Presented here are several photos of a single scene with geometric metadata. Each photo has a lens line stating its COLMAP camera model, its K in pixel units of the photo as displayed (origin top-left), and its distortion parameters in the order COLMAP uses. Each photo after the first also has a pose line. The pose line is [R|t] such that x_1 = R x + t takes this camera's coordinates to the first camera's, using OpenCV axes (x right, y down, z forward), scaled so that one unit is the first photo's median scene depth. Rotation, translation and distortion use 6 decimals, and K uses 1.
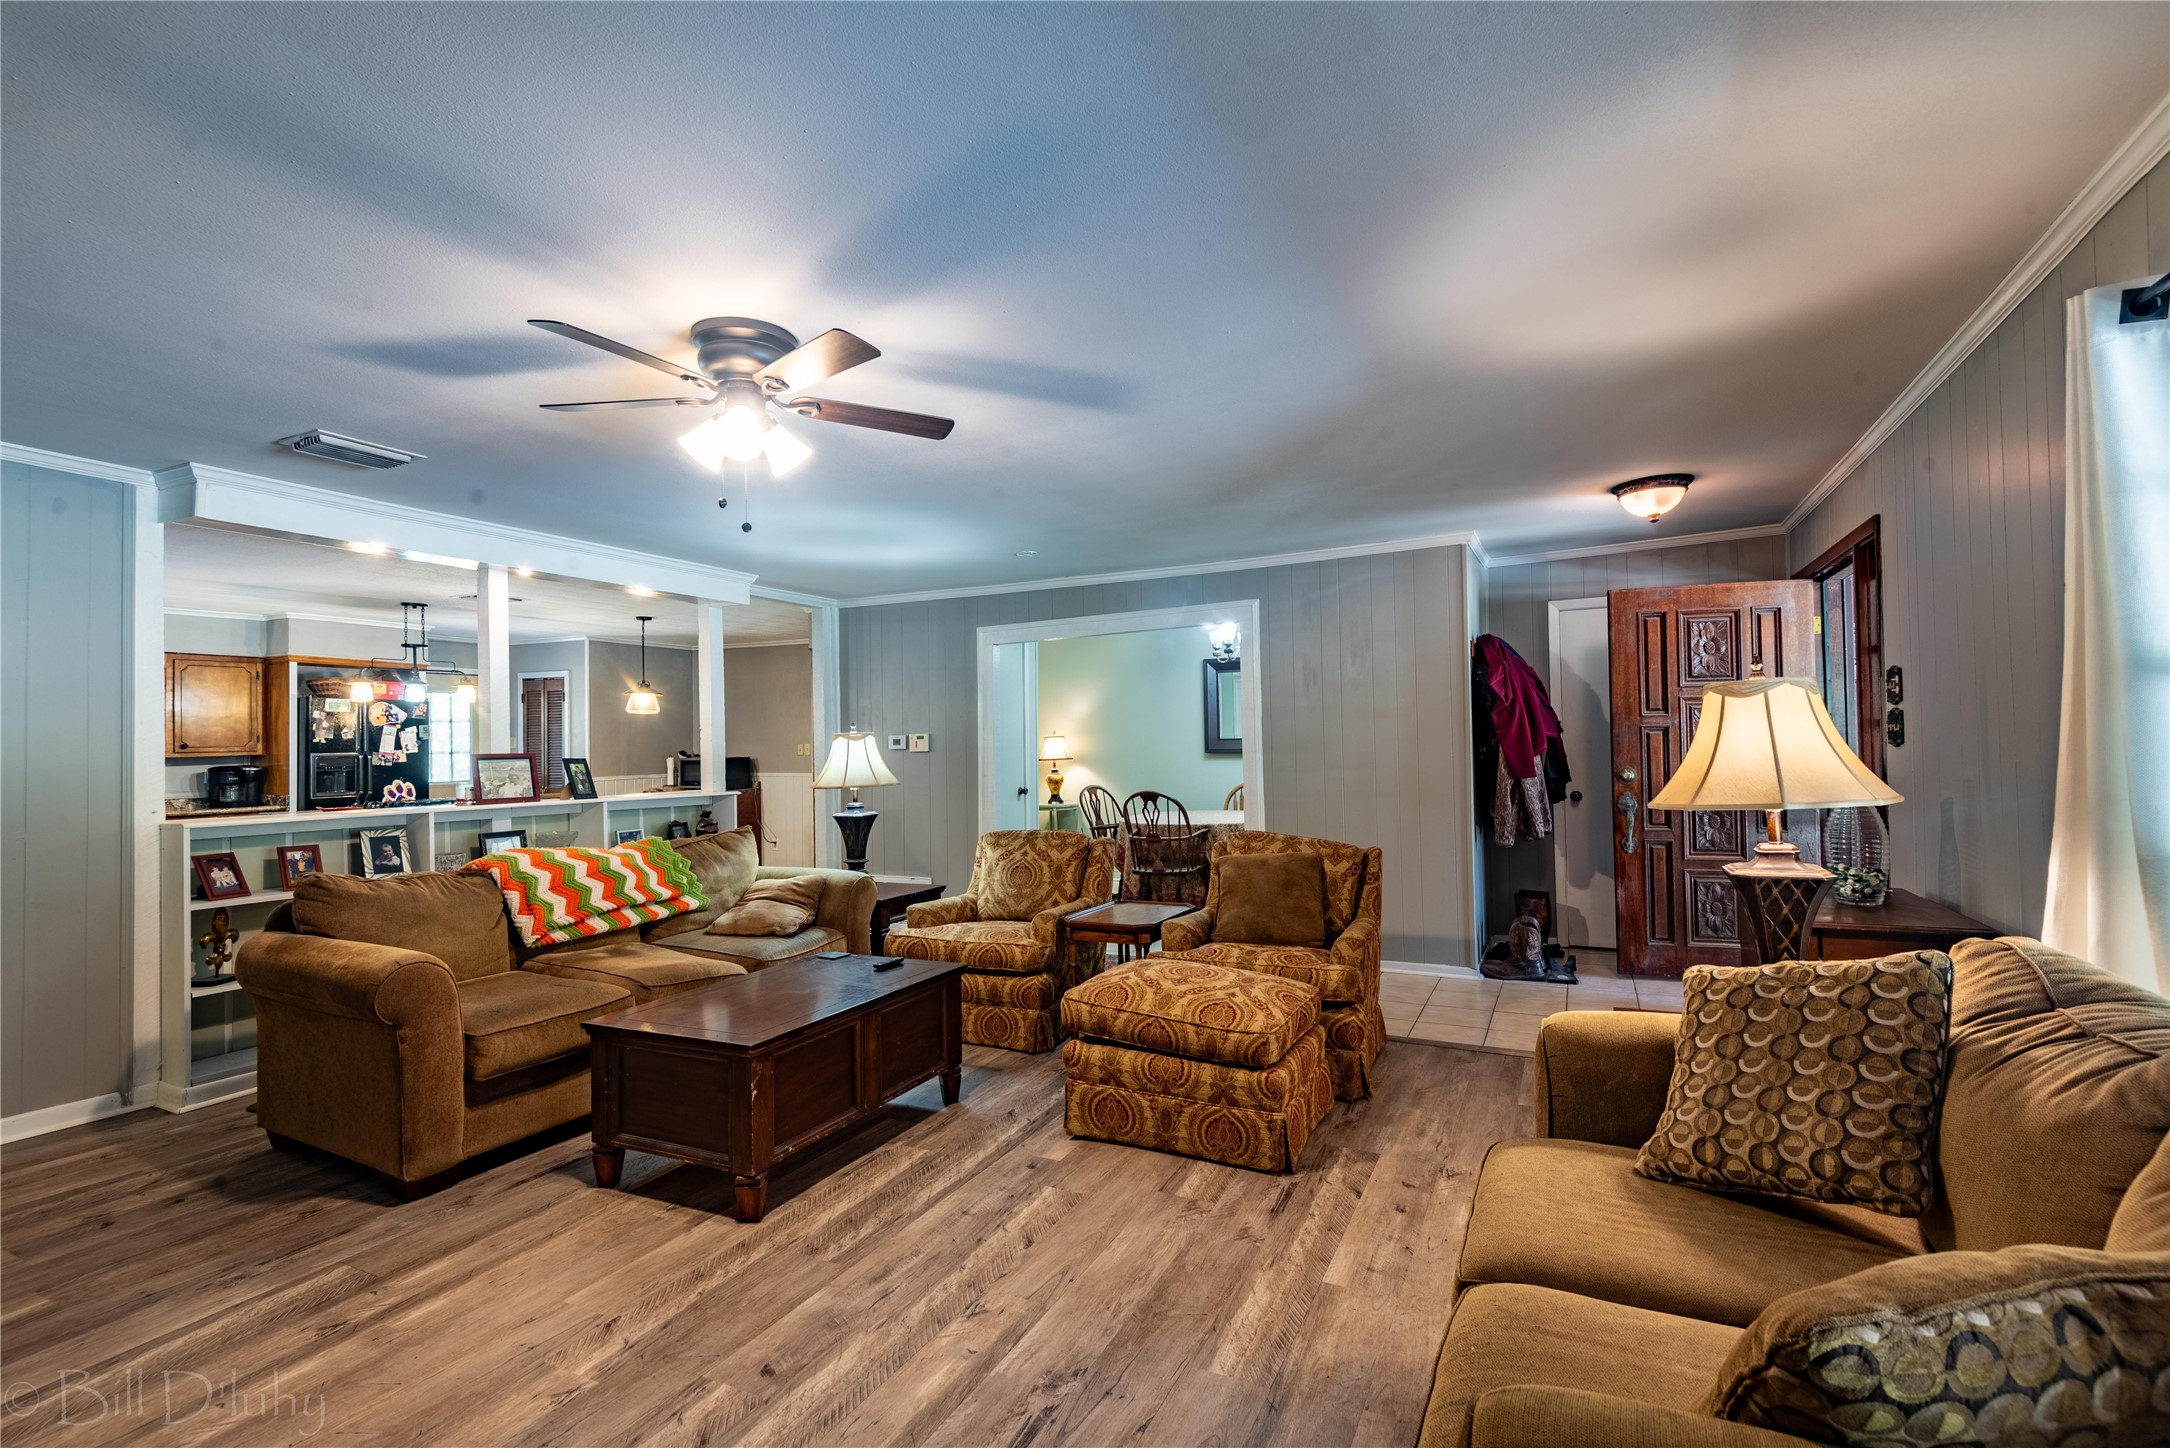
lens RADIAL K [[987.0, 0, 1088.3], [0, 987.0, 717.1], [0, 0, 1]] dist [0.011068, -0.007321]
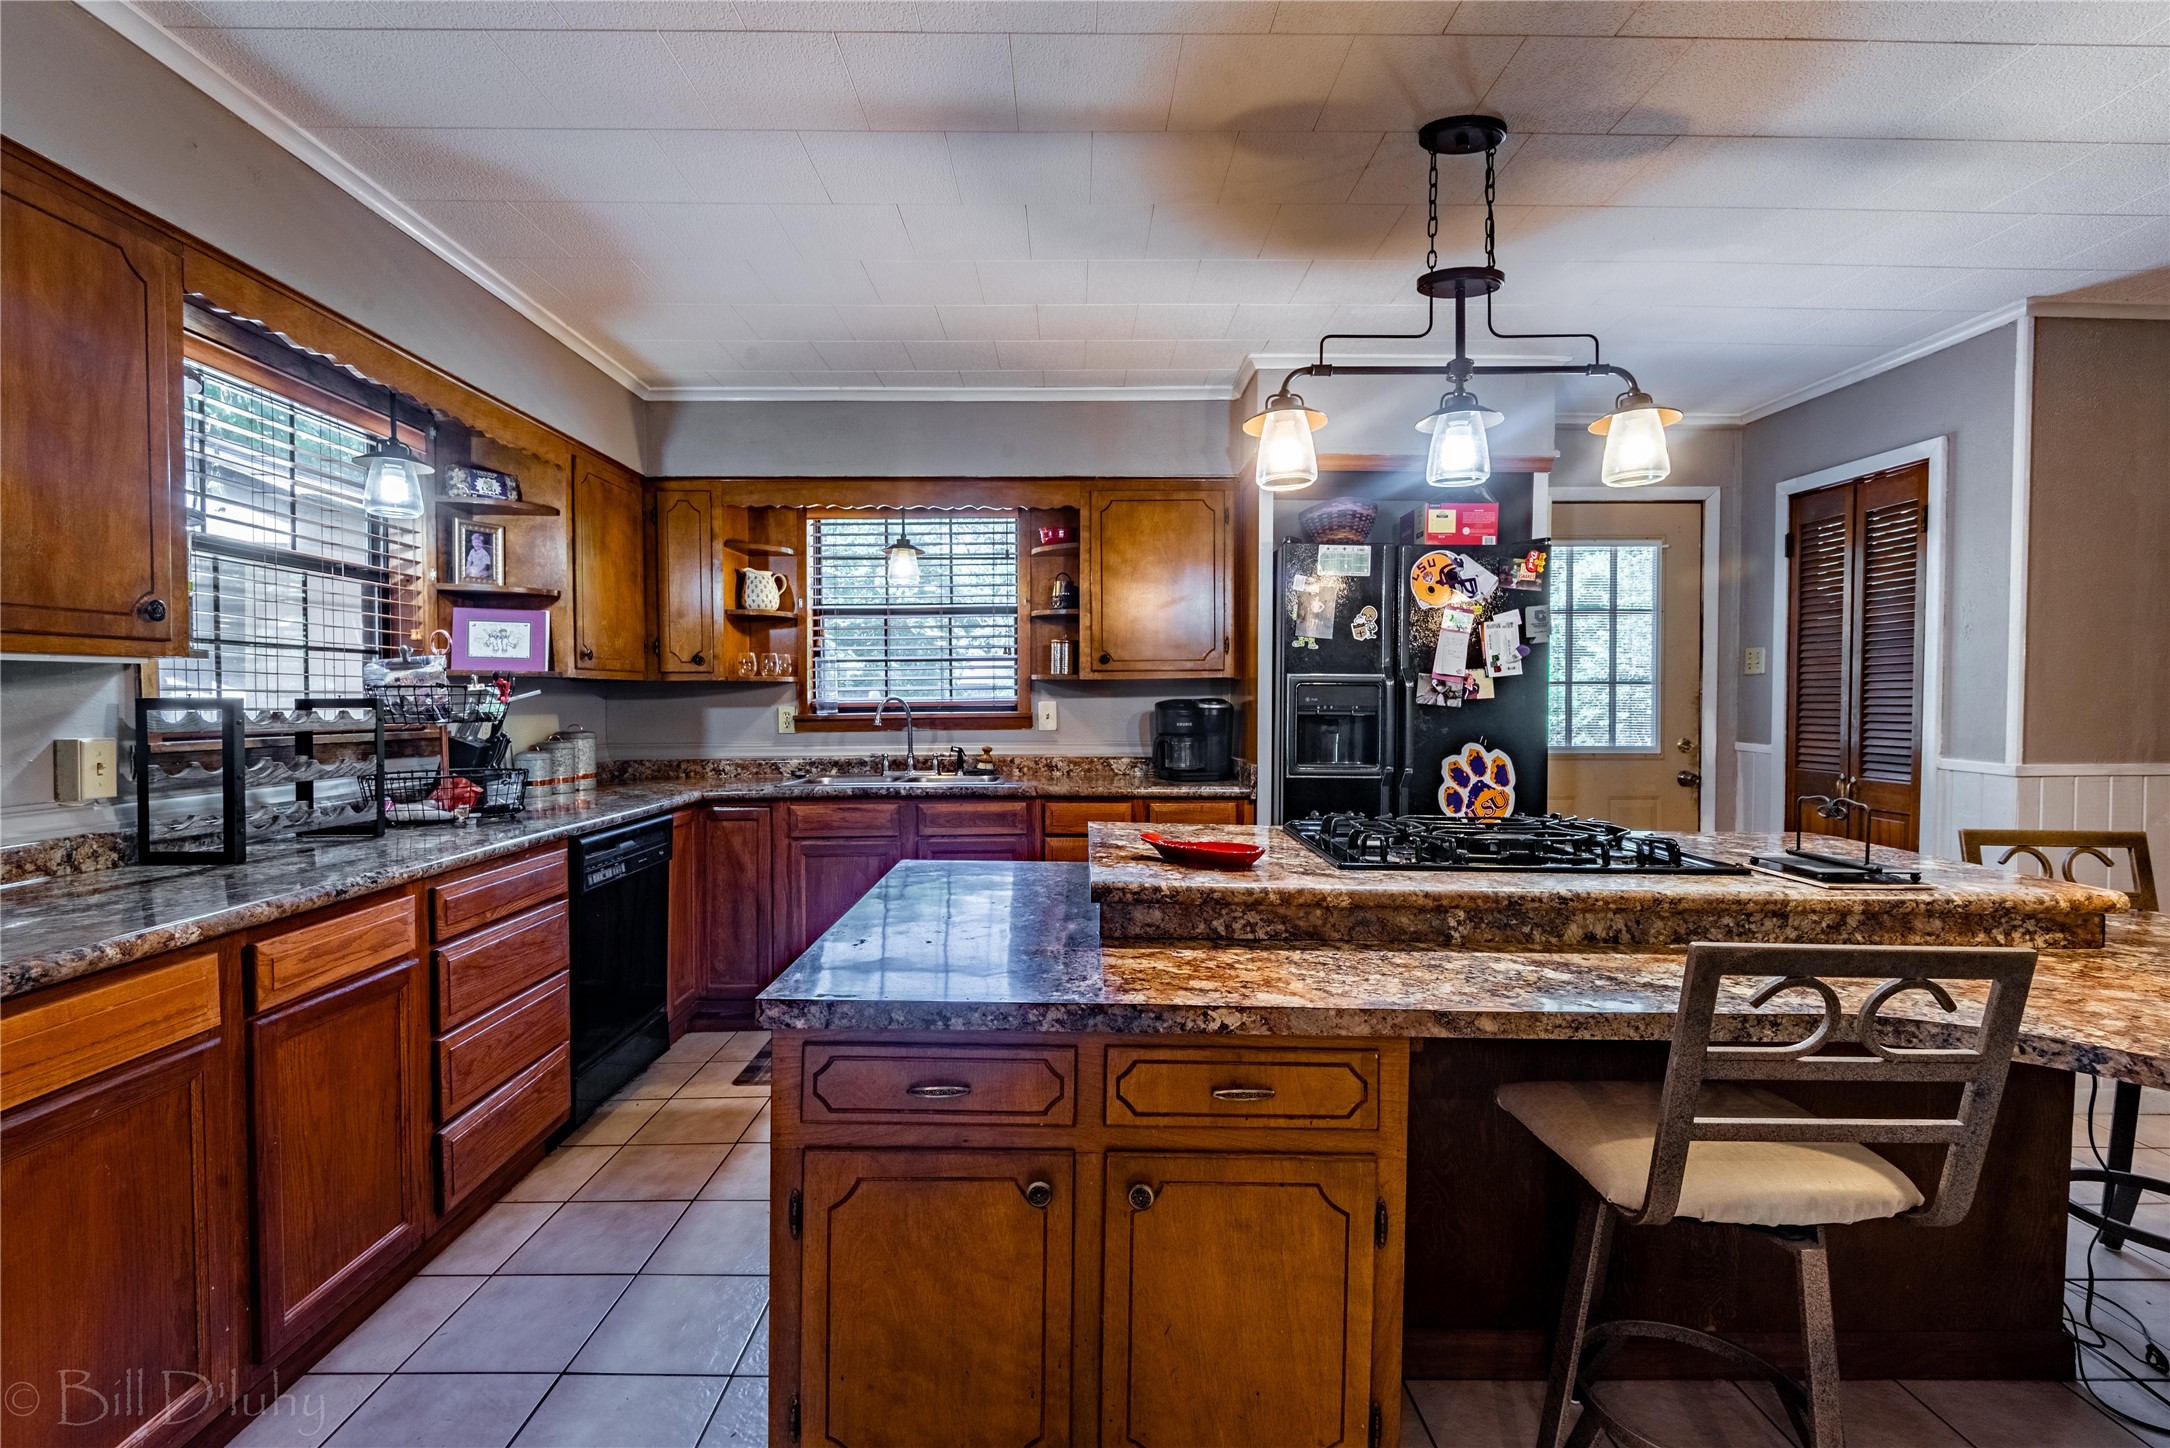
lens RADIAL K [[987.0, 0, 1073.0], [0, 987.0, 718.4], [0, 0, 1]] dist [0.011068, -0.007321]
pose [[0.459161, 0.037190, -0.887574, -0.517618], [0.013267, 0.998725, 0.048711, 0.039434], [0.888254, -0.034142, 0.458082, 0.835879]]
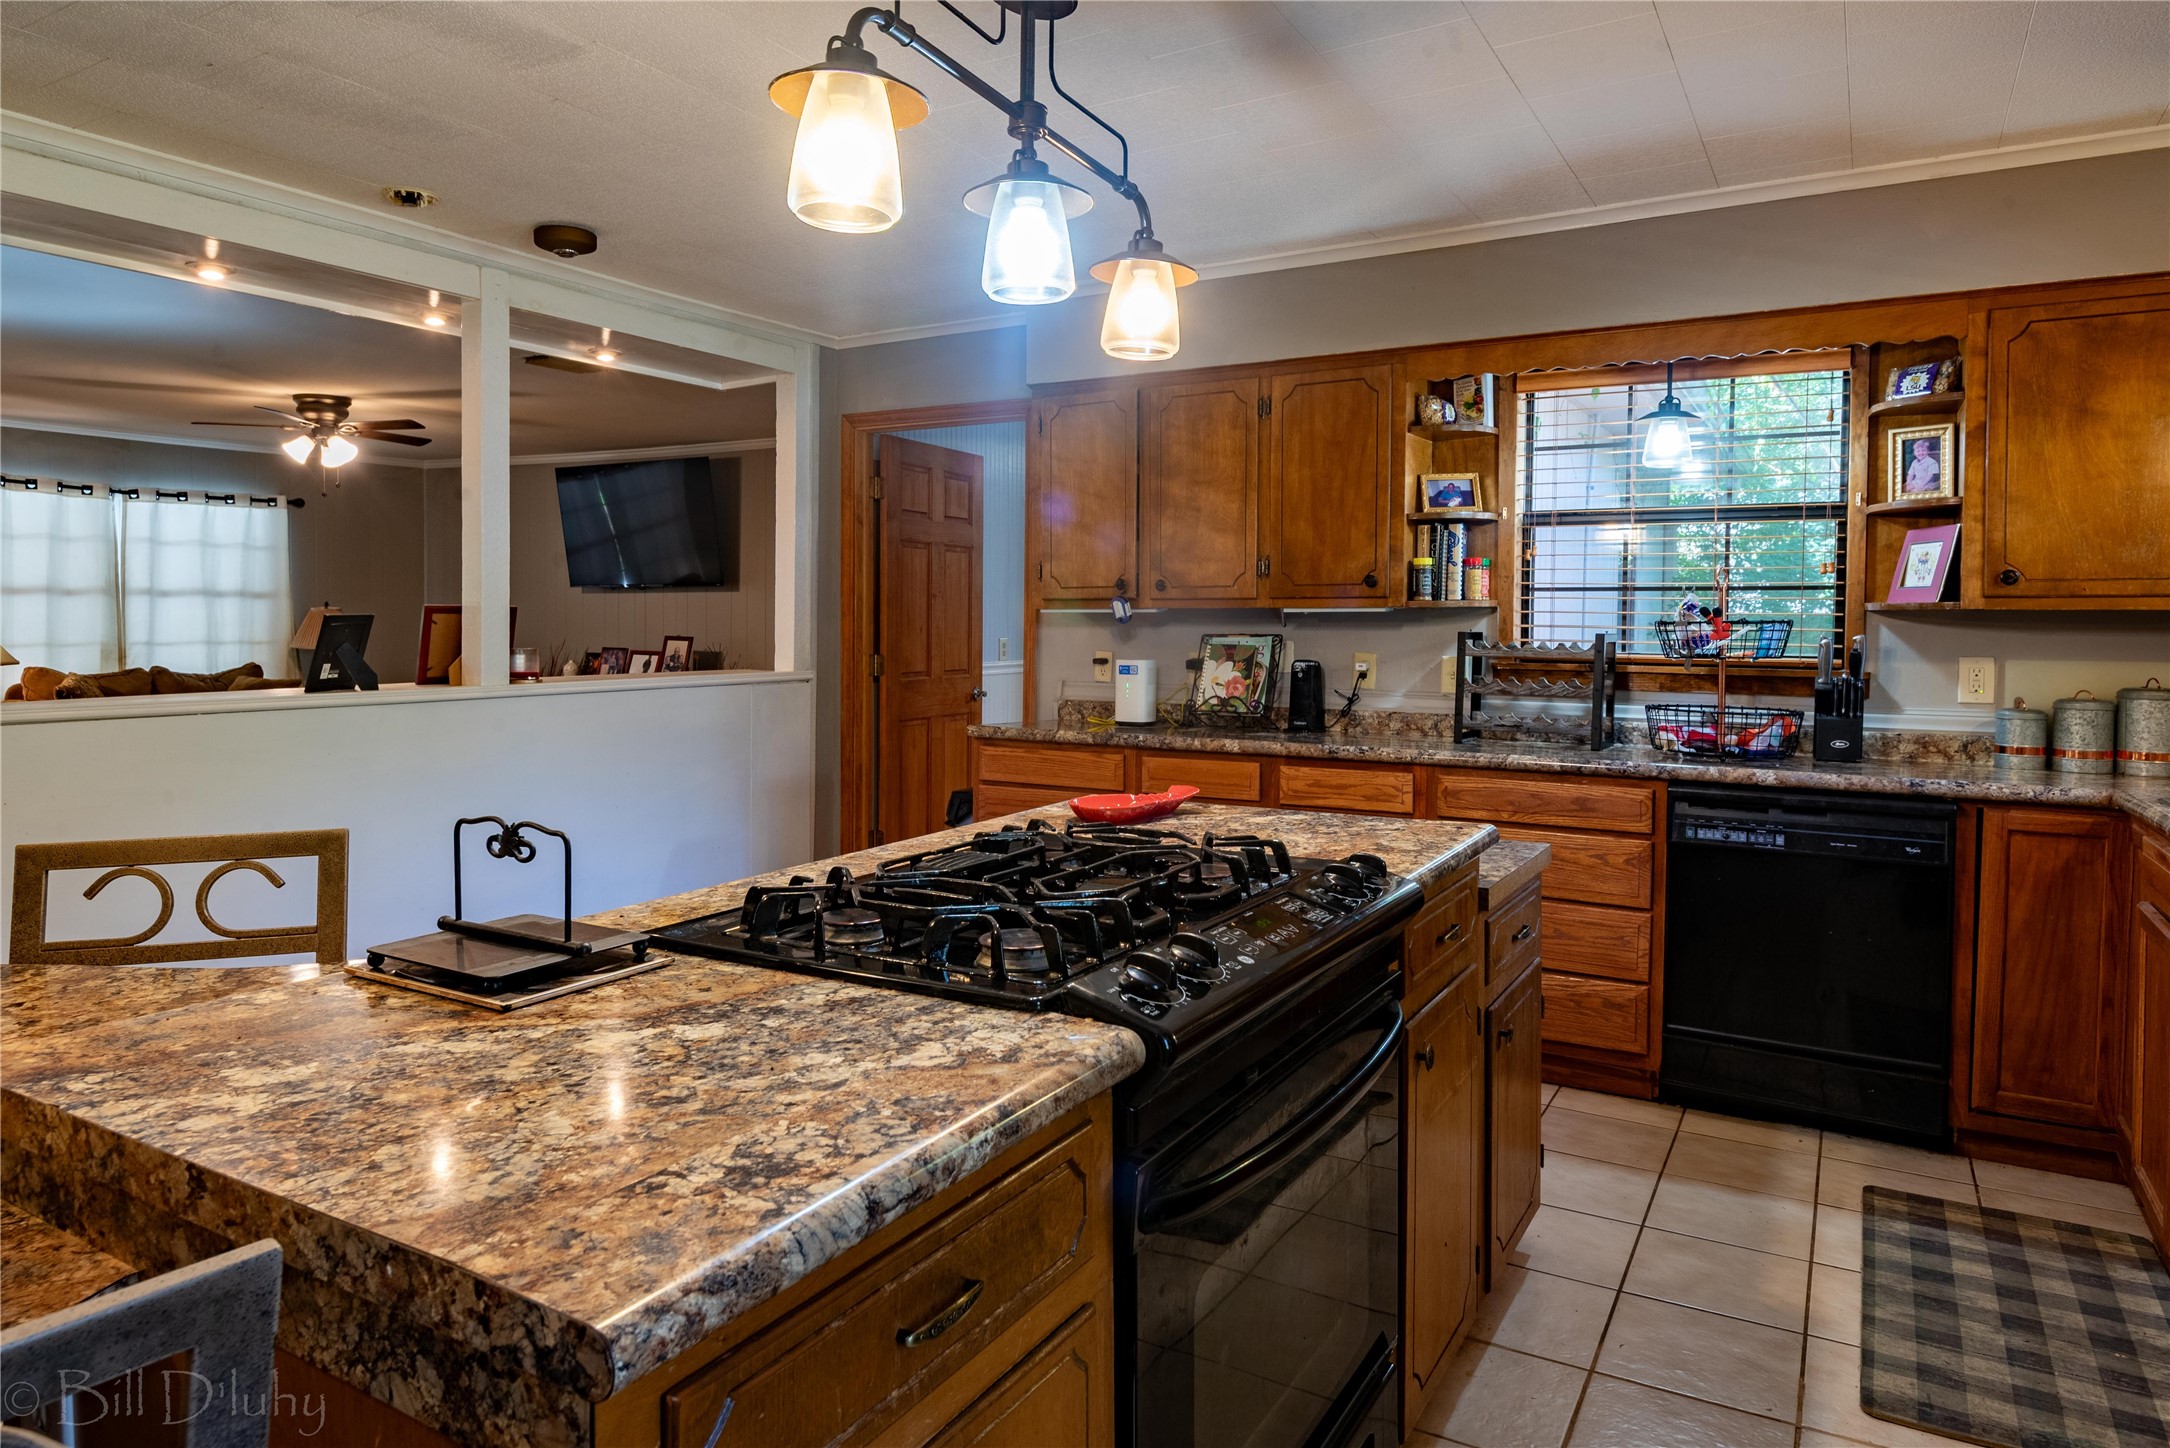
lens RADIAL K [[1317.3, 0, 1128.1], [0, 1317.3, 629.7], [0, 0, 1]] dist [0.036653, -0.000227]
pose [[-0.999142, 0.009338, 0.040339, -0.777009], [0.008374, 0.999677, -0.024003, 0.056743], [-0.040550, -0.023644, -0.998898, 1.352596]]
